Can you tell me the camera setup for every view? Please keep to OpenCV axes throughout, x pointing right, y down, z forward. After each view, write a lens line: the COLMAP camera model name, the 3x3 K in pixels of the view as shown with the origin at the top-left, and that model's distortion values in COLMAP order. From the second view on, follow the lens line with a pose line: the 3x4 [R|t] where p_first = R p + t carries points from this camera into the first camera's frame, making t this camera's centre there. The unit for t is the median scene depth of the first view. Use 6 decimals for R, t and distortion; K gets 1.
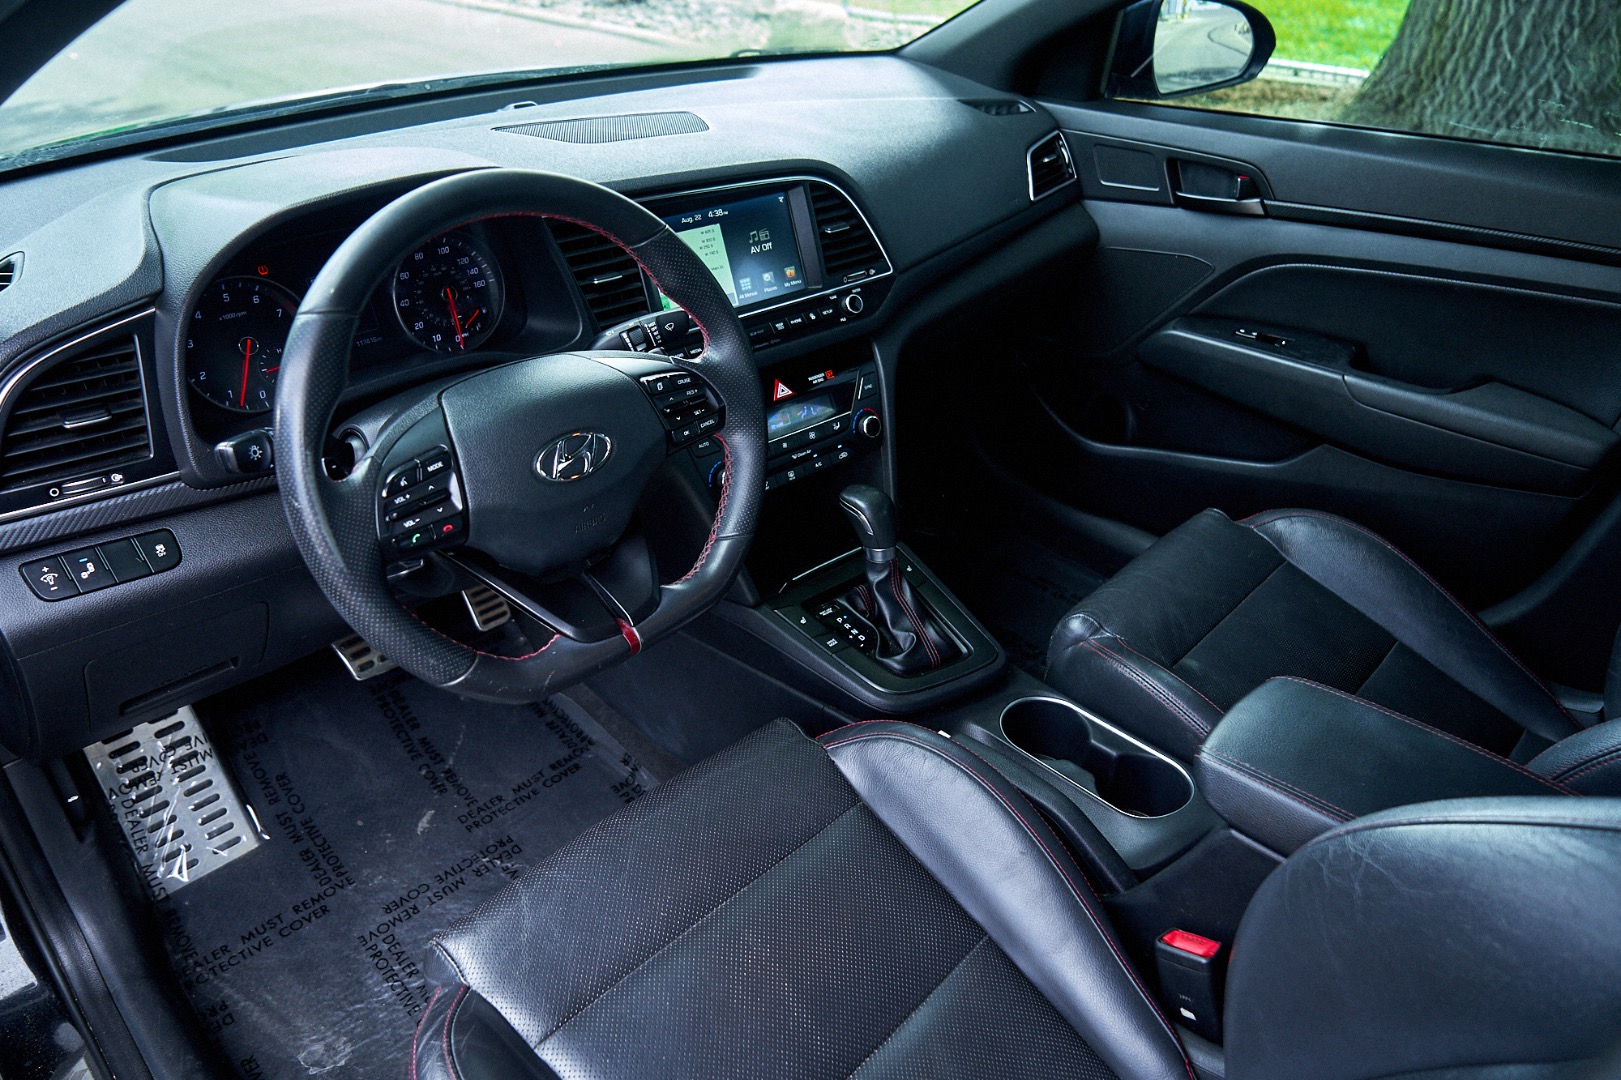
lens RADIAL K [[1090.0, 0, 810.5], [0, 1090.0, 540.0], [0, 0, 1]] dist [0.003383, 0.000110]
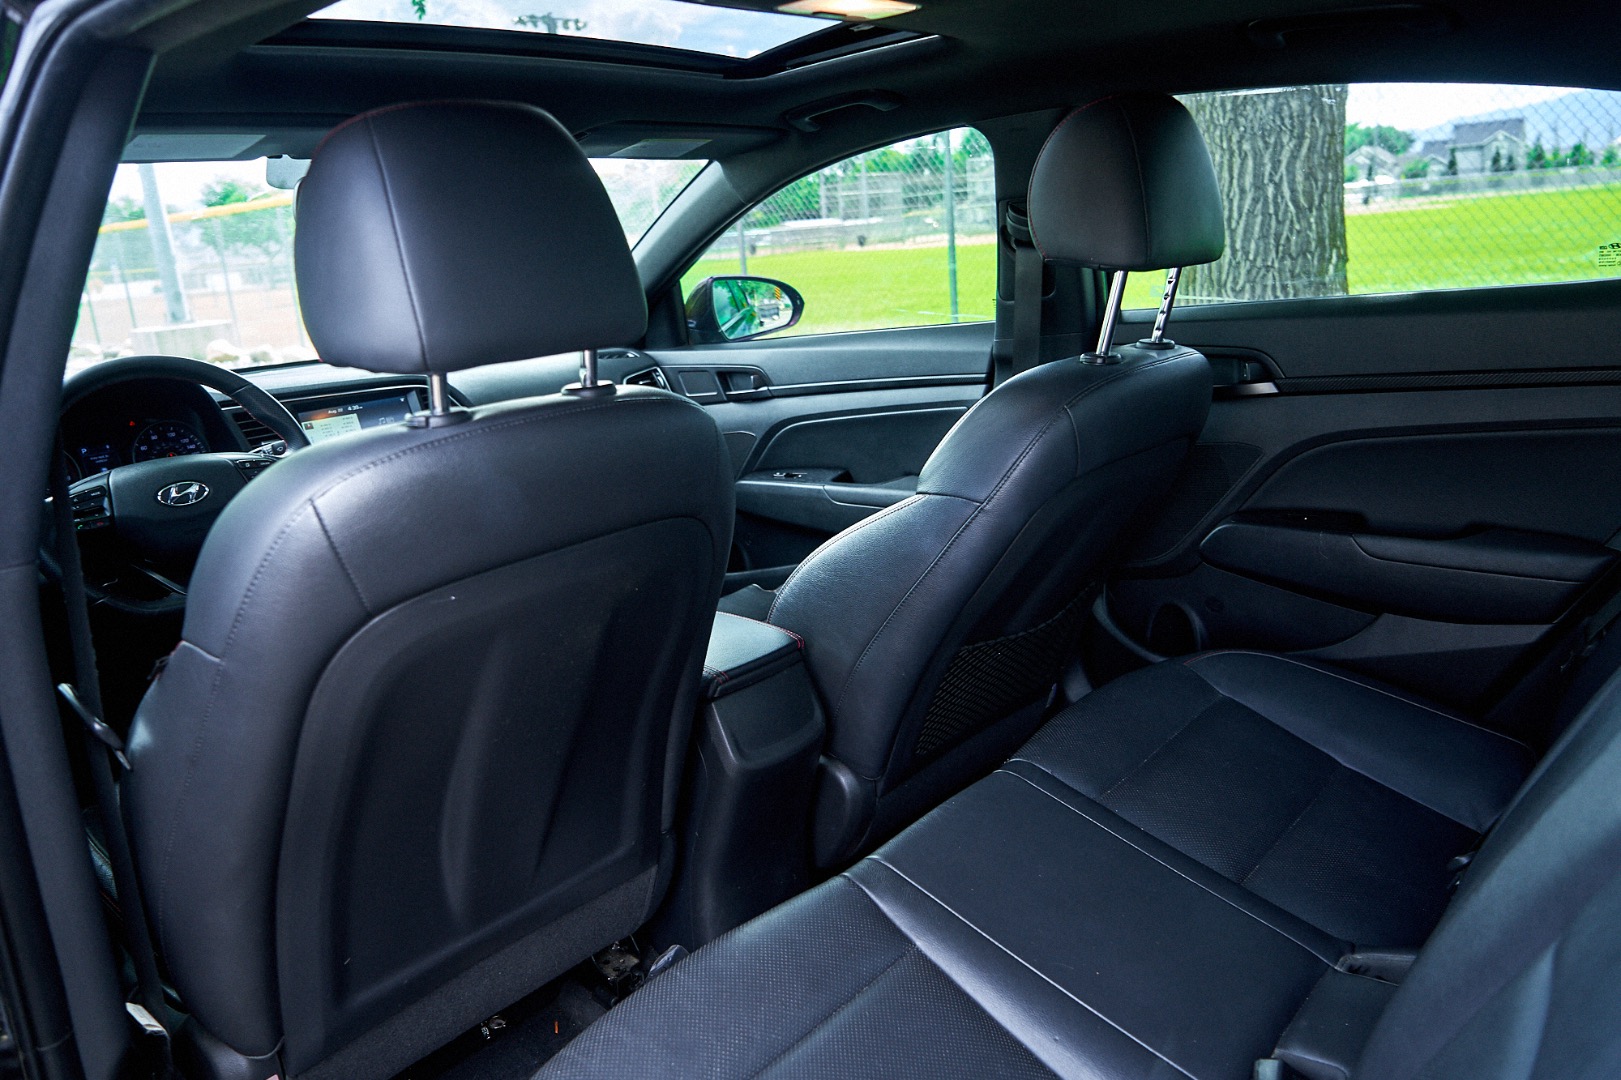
lens RADIAL K [[1095.7, 0, 816.3], [0, 1095.7, 539.5], [0, 0, 1]] dist [0.006023, -0.000224]
pose [[0.994218, -0.106451, 0.014072, 0.537163], [0.105750, 0.947991, -0.300216, 0.439967], [0.018619, 0.299969, 0.953767, -0.489542]]
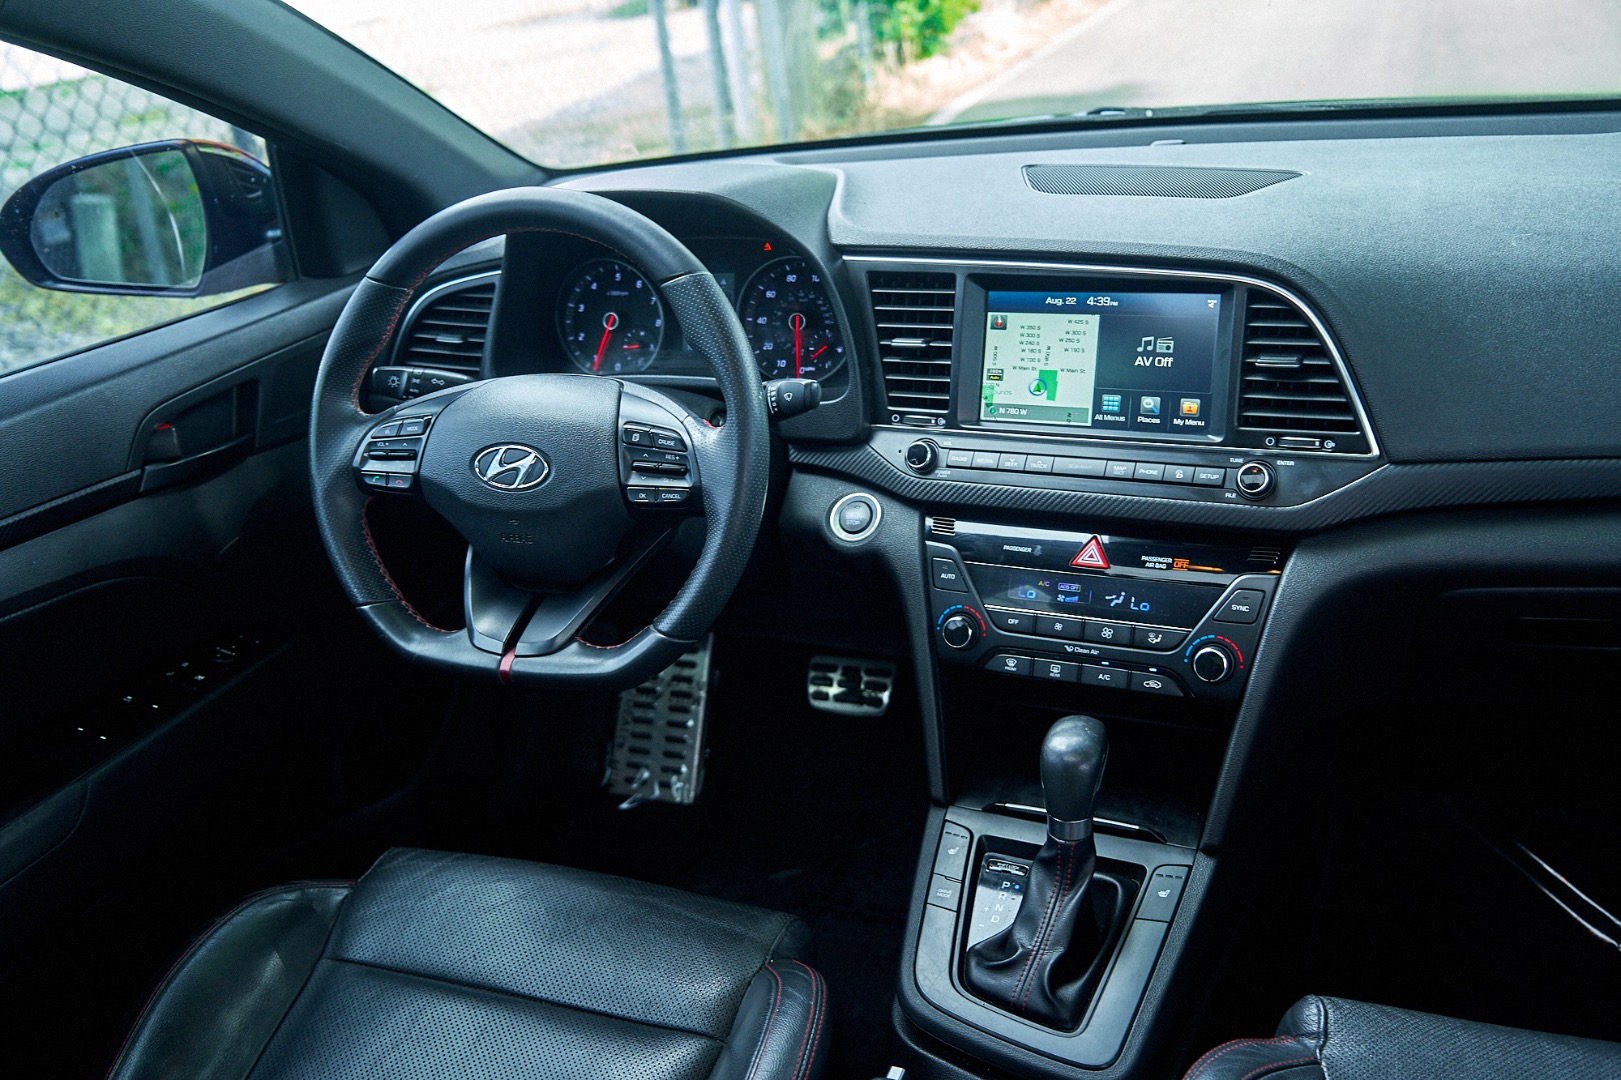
lens RADIAL K [[1485.0, 0, 810.5], [0, 1485.0, 540.0], [0, 0, 1]] dist [-0.012304, 0.003837]
pose [[0.395916, 0.317198, -0.861764, 0.712601], [-0.397004, 0.905337, 0.150842, -0.214941], [0.828033, 0.282403, 0.484366, 0.375451]]
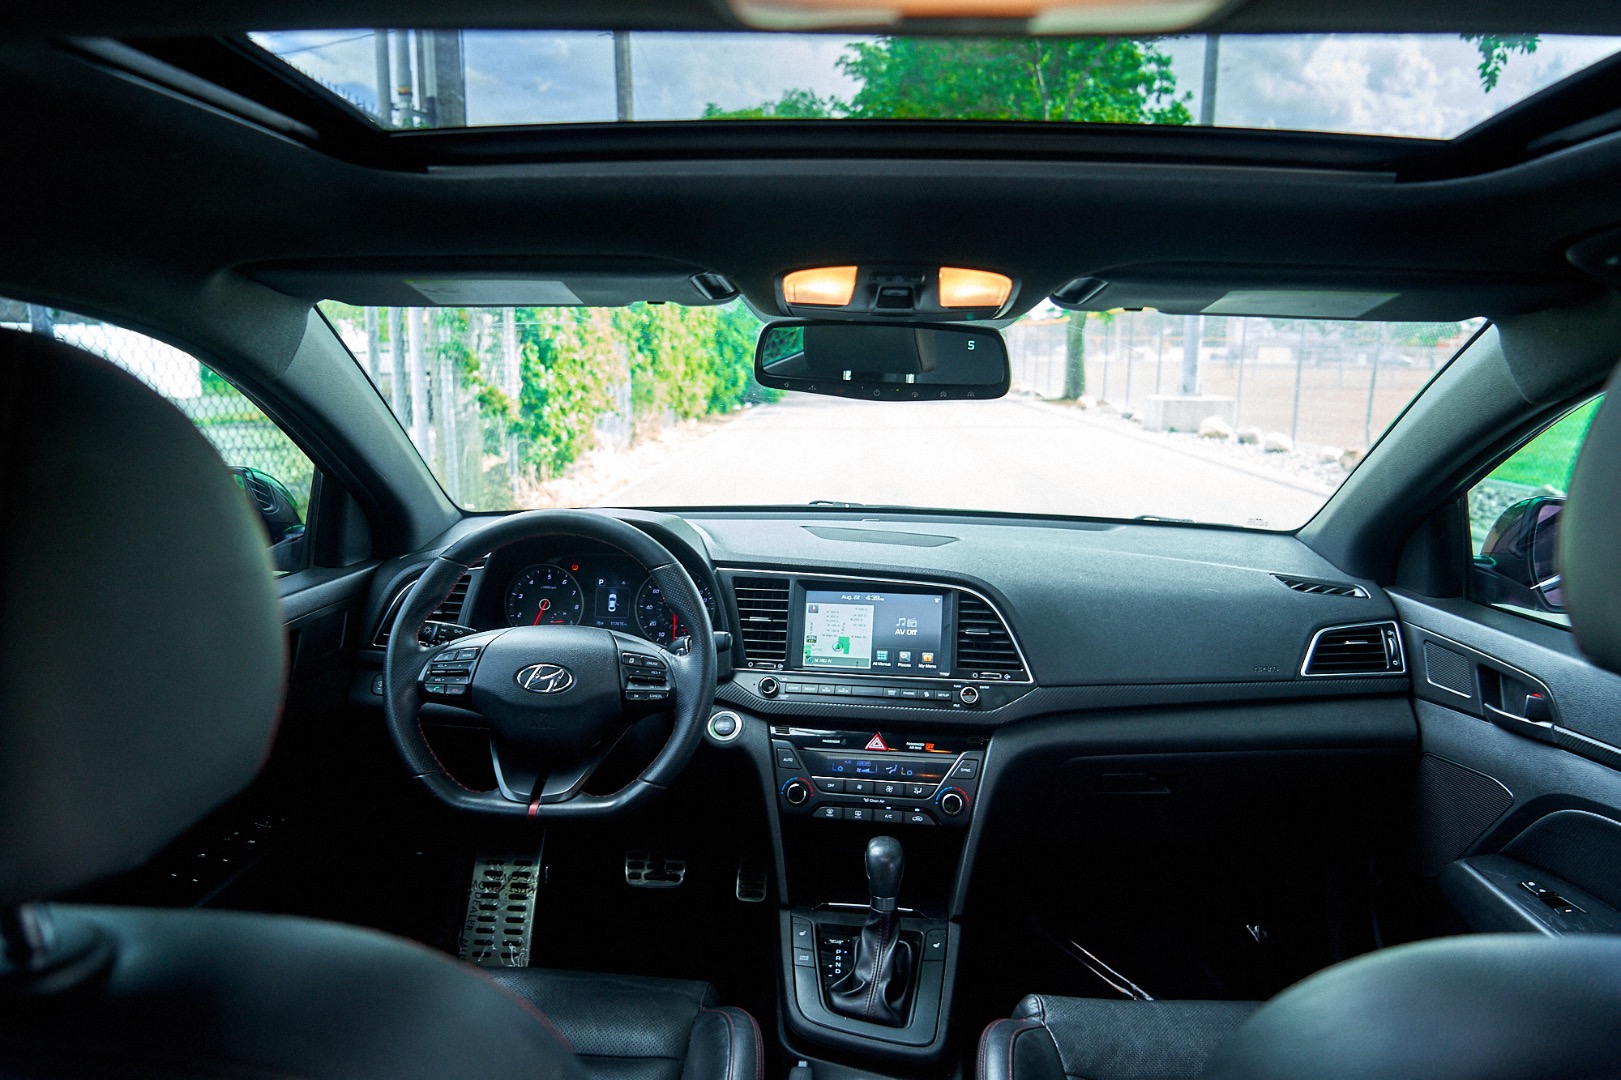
lens RADIAL K [[1128.1, 0, 810.5], [0, 1128.1, 540.0], [0, 0, 1]] dist [0.008227, -0.001752]
pose [[0.674072, 0.111747, -0.730164, 0.788974], [-0.401965, 0.884807, -0.235671, -0.013669], [0.619719, 0.452359, 0.641342, 0.059482]]
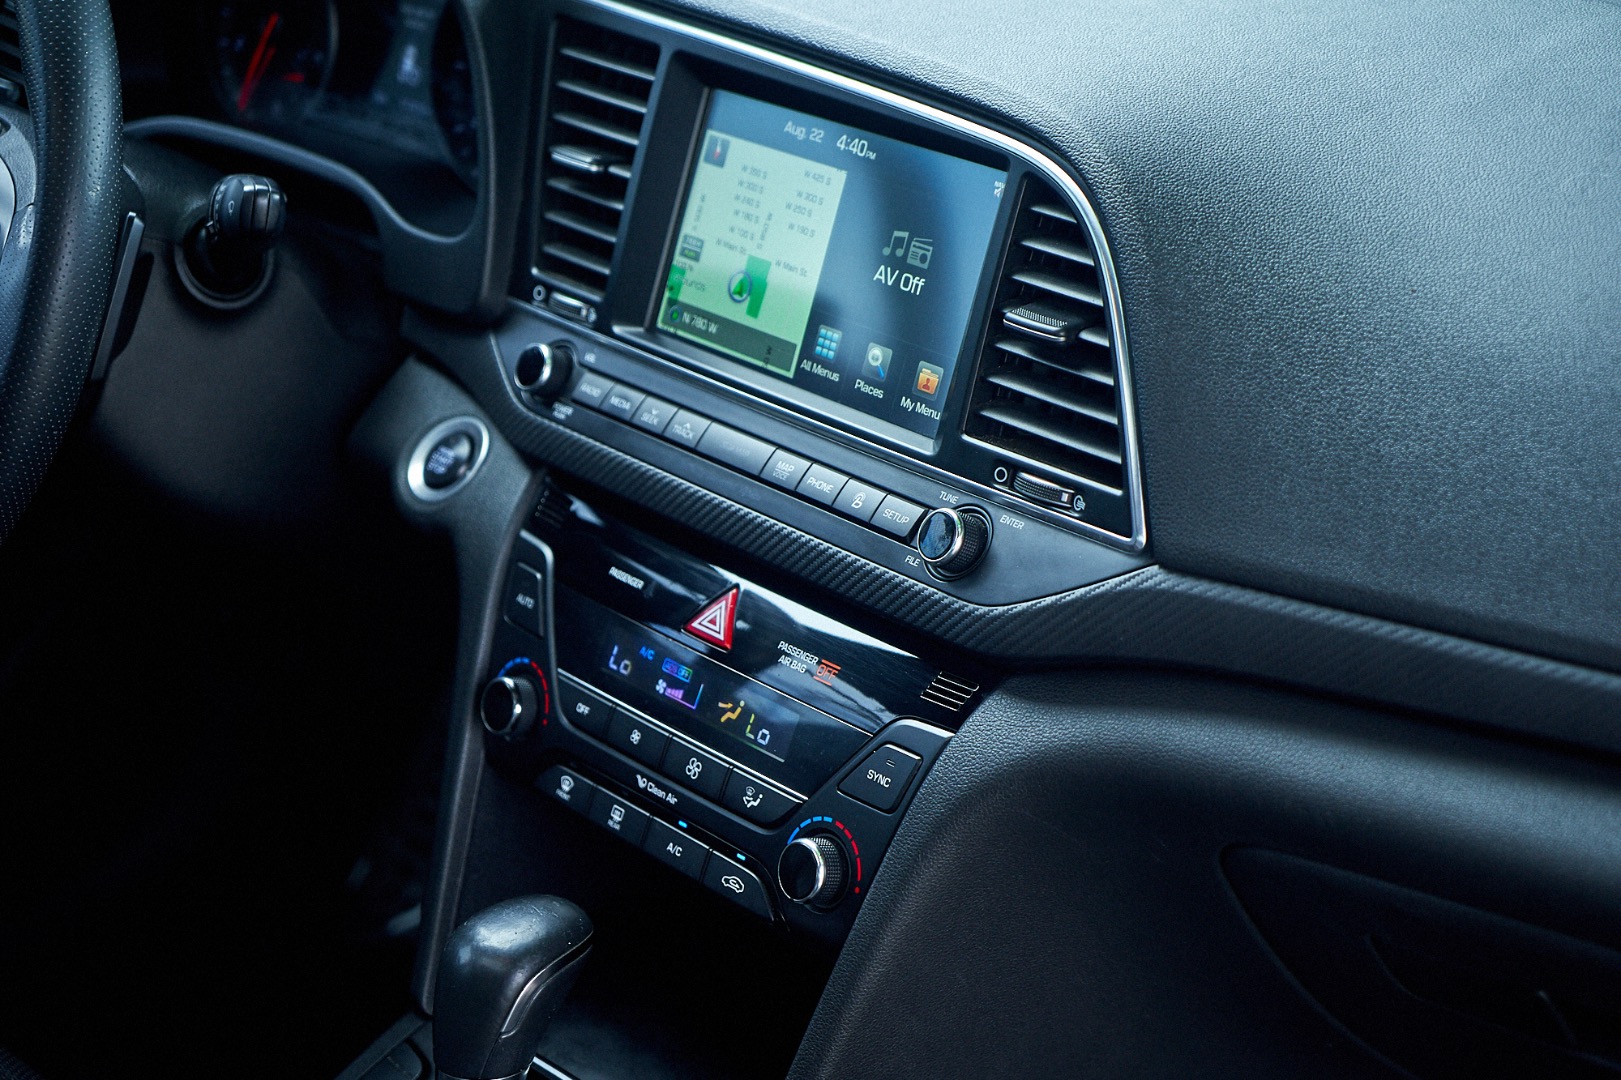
lens RADIAL K [[3299.7, 0, 810.5], [0, 3299.7, 540.0], [0, 0, 1]] dist [-0.072603, -0.398613]
pose [[-0.001291, 0.373682, -0.927556, 0.979033], [-0.513902, 0.795455, 0.321178, -0.523159], [0.857848, 0.477088, 0.191009, 0.787910]]
